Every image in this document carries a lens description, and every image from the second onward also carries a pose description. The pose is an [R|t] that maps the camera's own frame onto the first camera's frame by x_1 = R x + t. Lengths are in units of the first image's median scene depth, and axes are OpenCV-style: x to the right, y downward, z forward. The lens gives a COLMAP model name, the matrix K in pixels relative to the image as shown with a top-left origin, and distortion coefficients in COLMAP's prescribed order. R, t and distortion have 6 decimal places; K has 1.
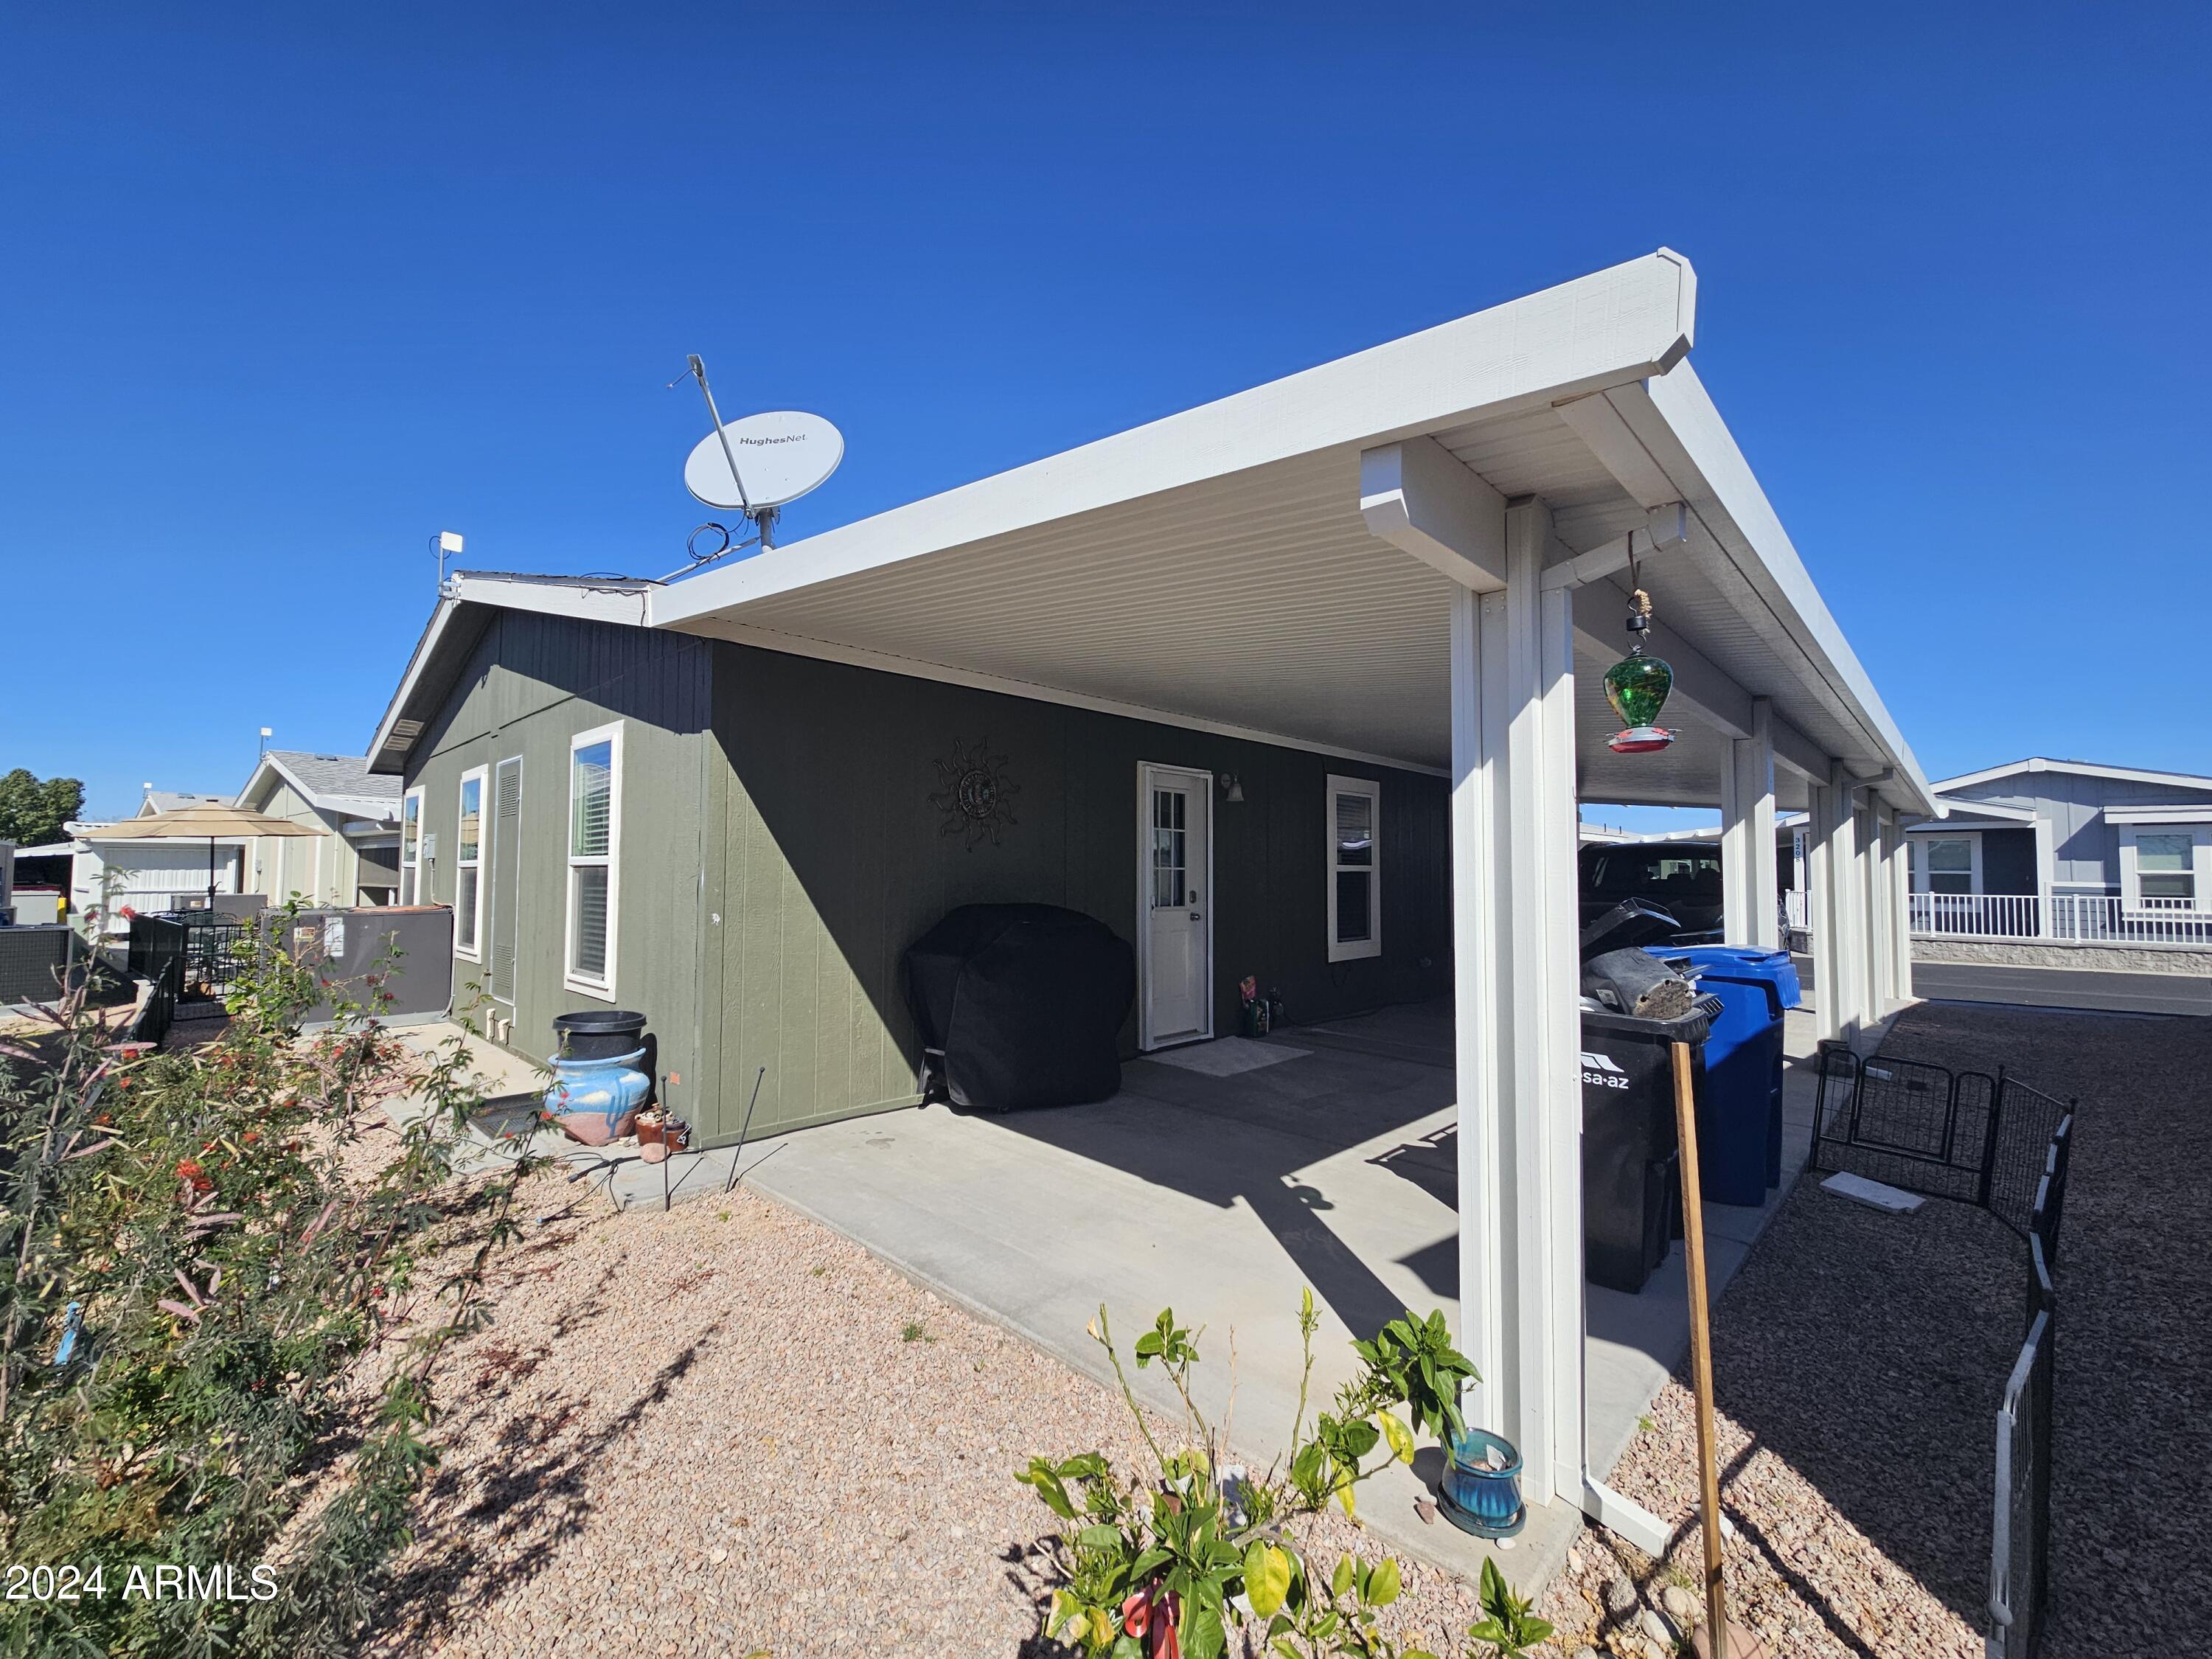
lens RADIAL K [[906.0, 0, 1091.0], [0, 906.0, 830.9], [0, 0, 1]] dist [-0.004763, 0.000103]
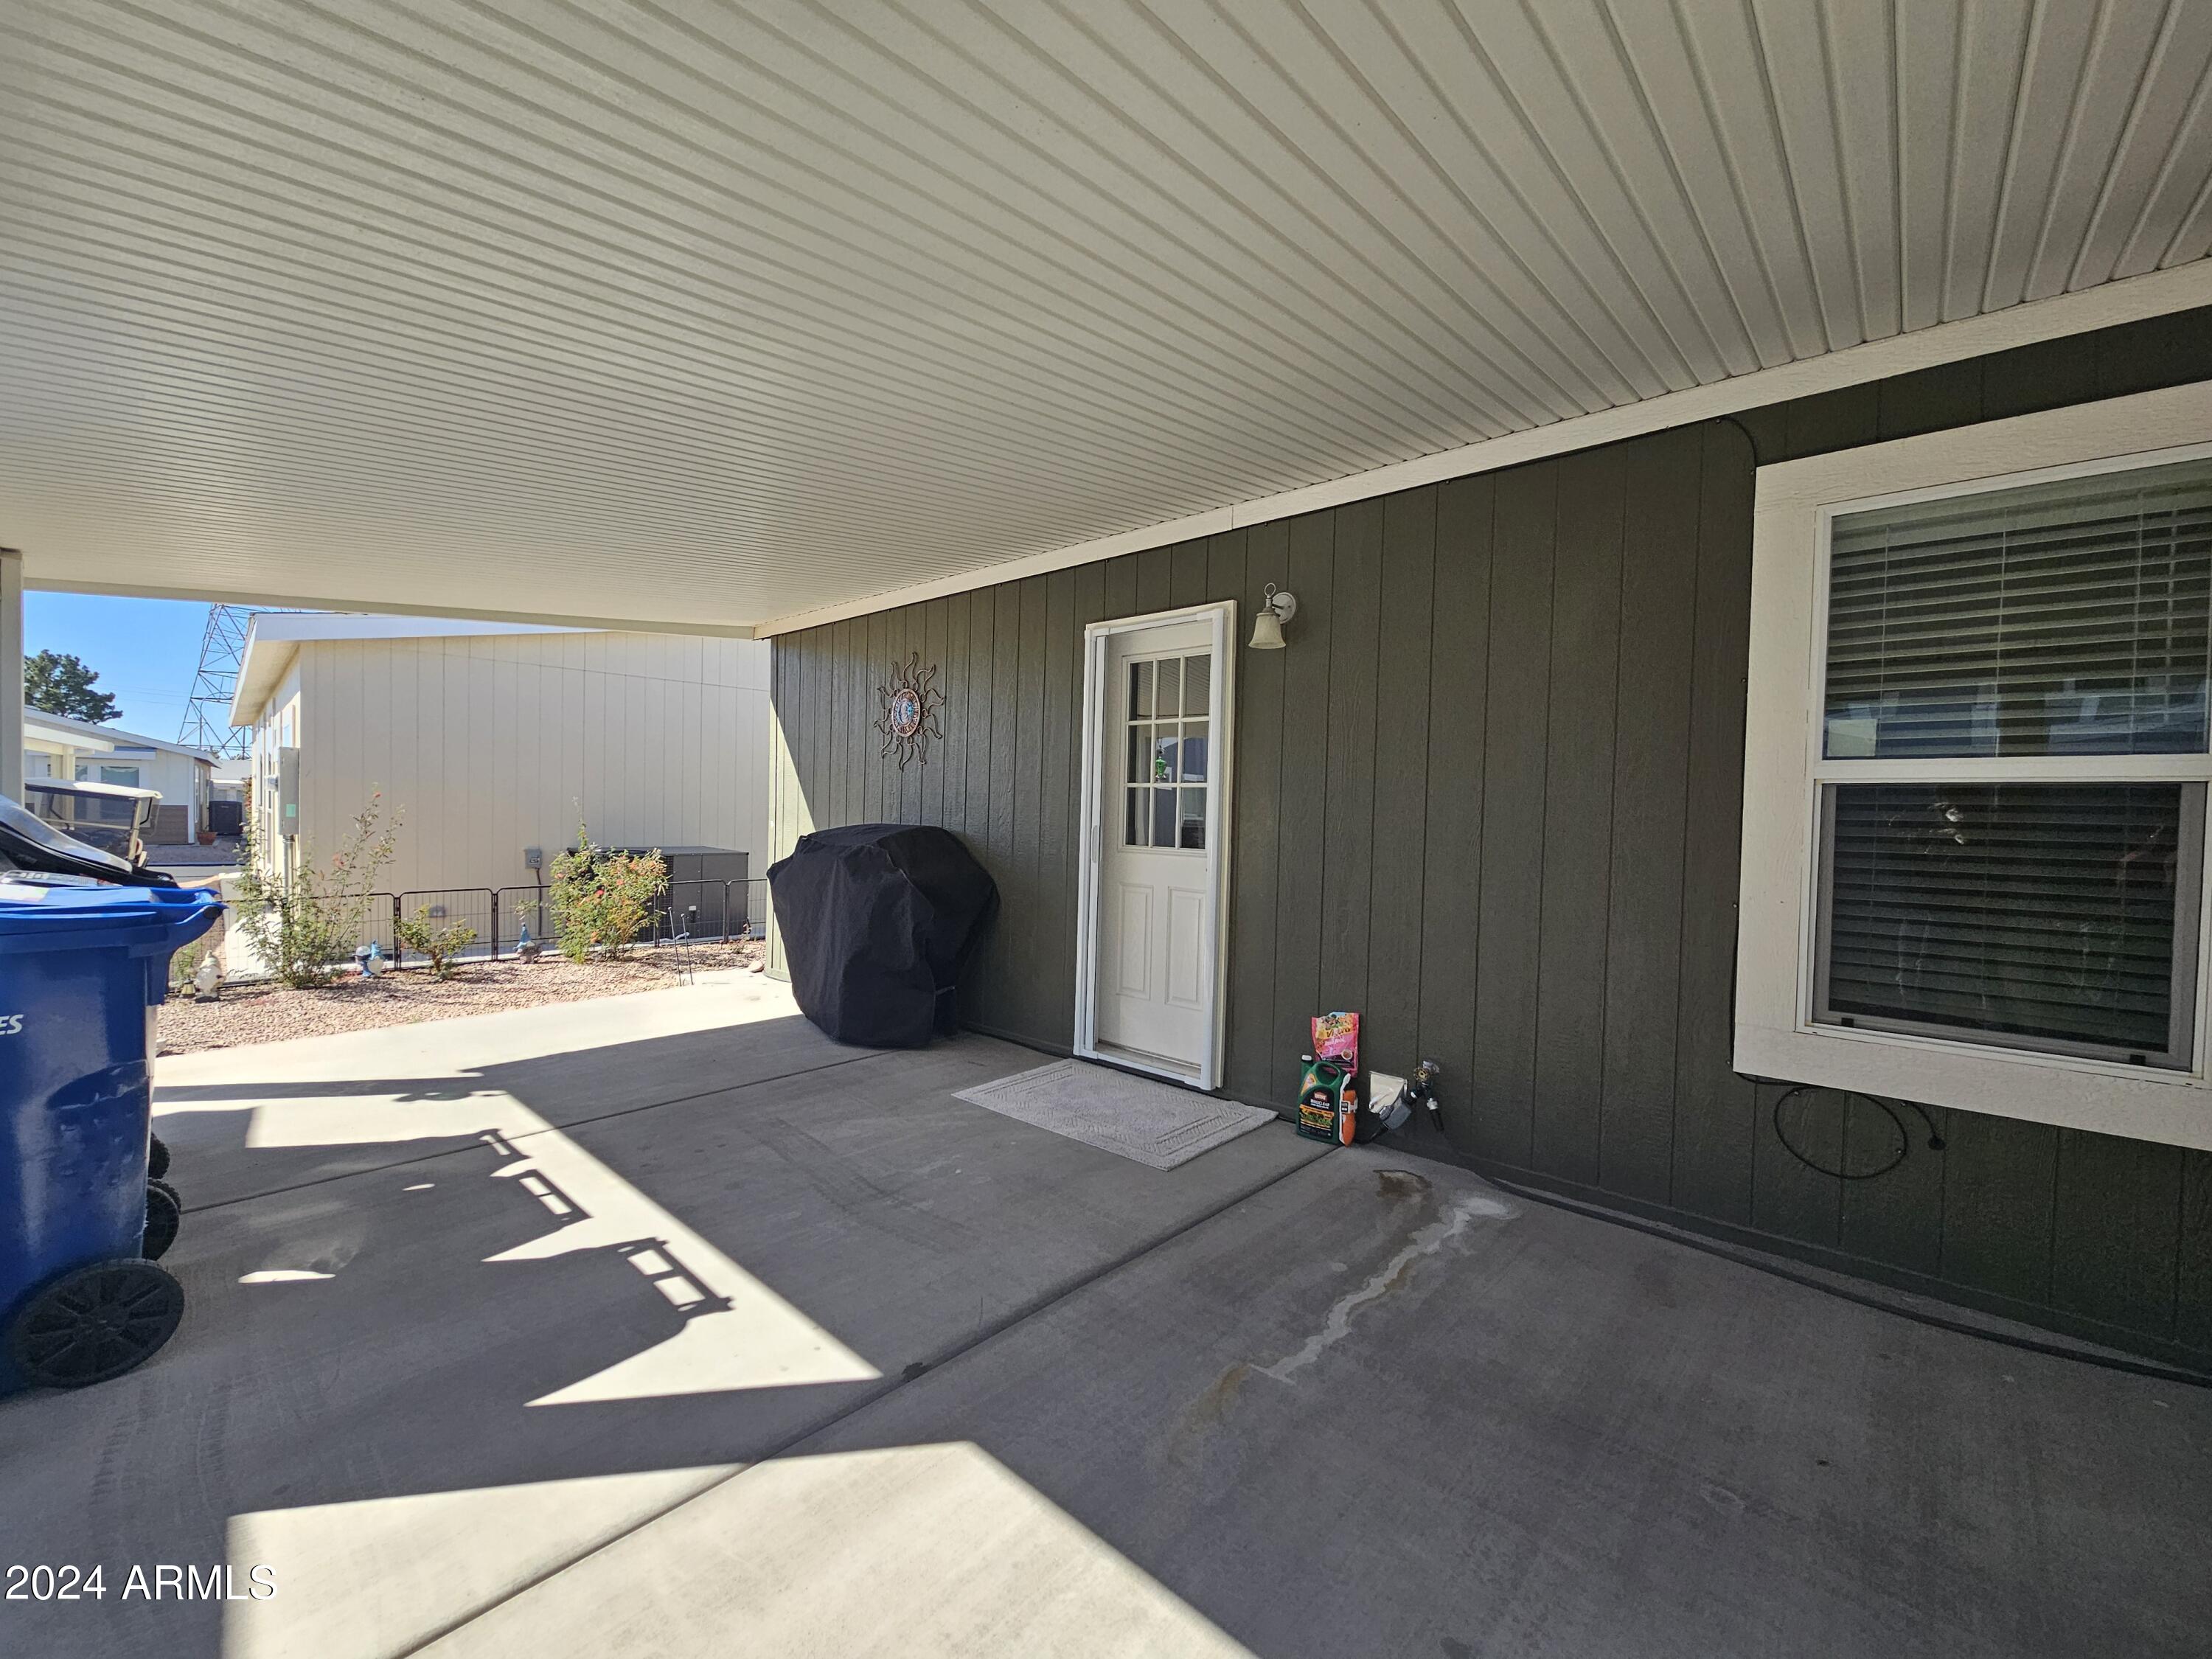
lens RADIAL K [[906.0, 0, 1091.0], [0, 906.0, 830.9], [0, 0, 1]] dist [-0.004763, 0.000103]
pose [[0.041879, 0.000580, -0.999123, 0.705812], [0.013513, 0.999908, 0.001147, 0.072867], [0.999031, -0.013549, 0.041867, 0.947941]]
